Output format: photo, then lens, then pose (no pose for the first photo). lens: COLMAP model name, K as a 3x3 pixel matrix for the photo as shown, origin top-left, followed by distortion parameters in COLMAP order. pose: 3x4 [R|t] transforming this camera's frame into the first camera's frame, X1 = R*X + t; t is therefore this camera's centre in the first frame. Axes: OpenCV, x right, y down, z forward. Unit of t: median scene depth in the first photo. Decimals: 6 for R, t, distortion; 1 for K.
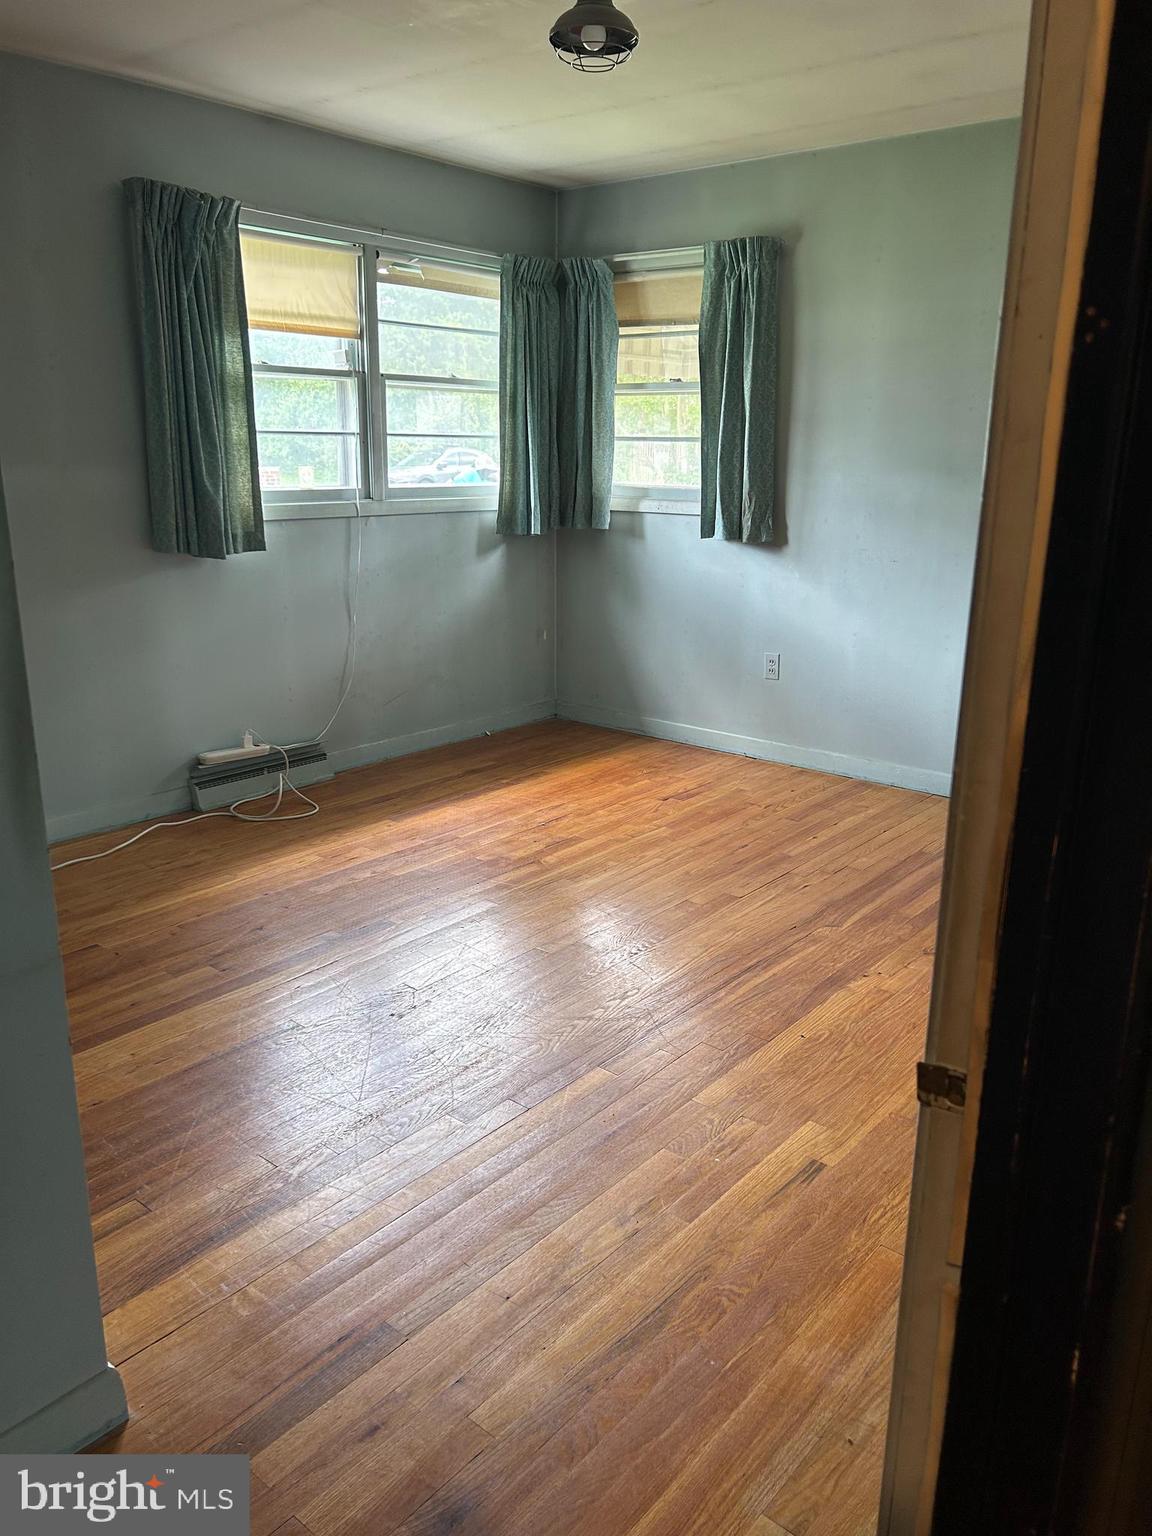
lens RADIAL K [[1179.7, 0, 576.0], [0, 1179.7, 768.0], [0, 0, 1]] dist [0.070465, -0.060013]
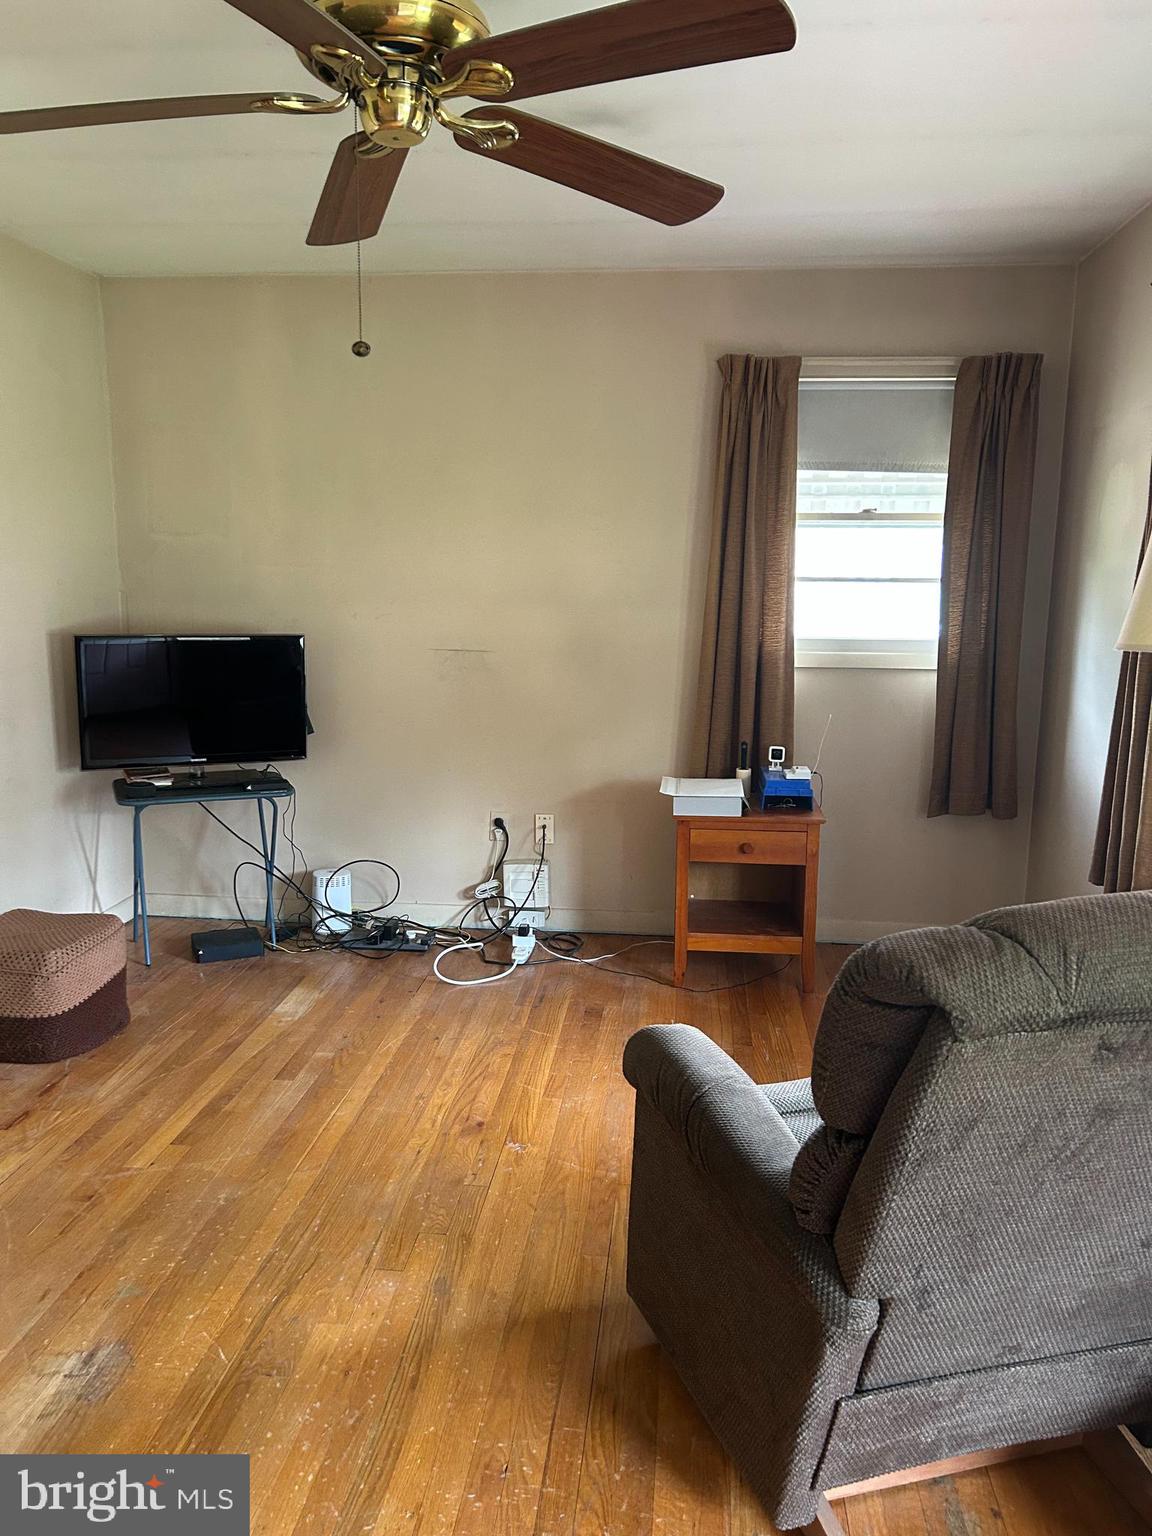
lens RADIAL K [[1179.7, 0, 576.0], [0, 1179.7, 768.0], [0, 0, 1]] dist [0.070465, -0.060013]
pose [[0.559664, 0.122809, -0.819569, 0.537513], [-0.221558, 0.975133, -0.005177, -0.104344], [0.798554, 0.184479, 0.572956, 0.399075]]
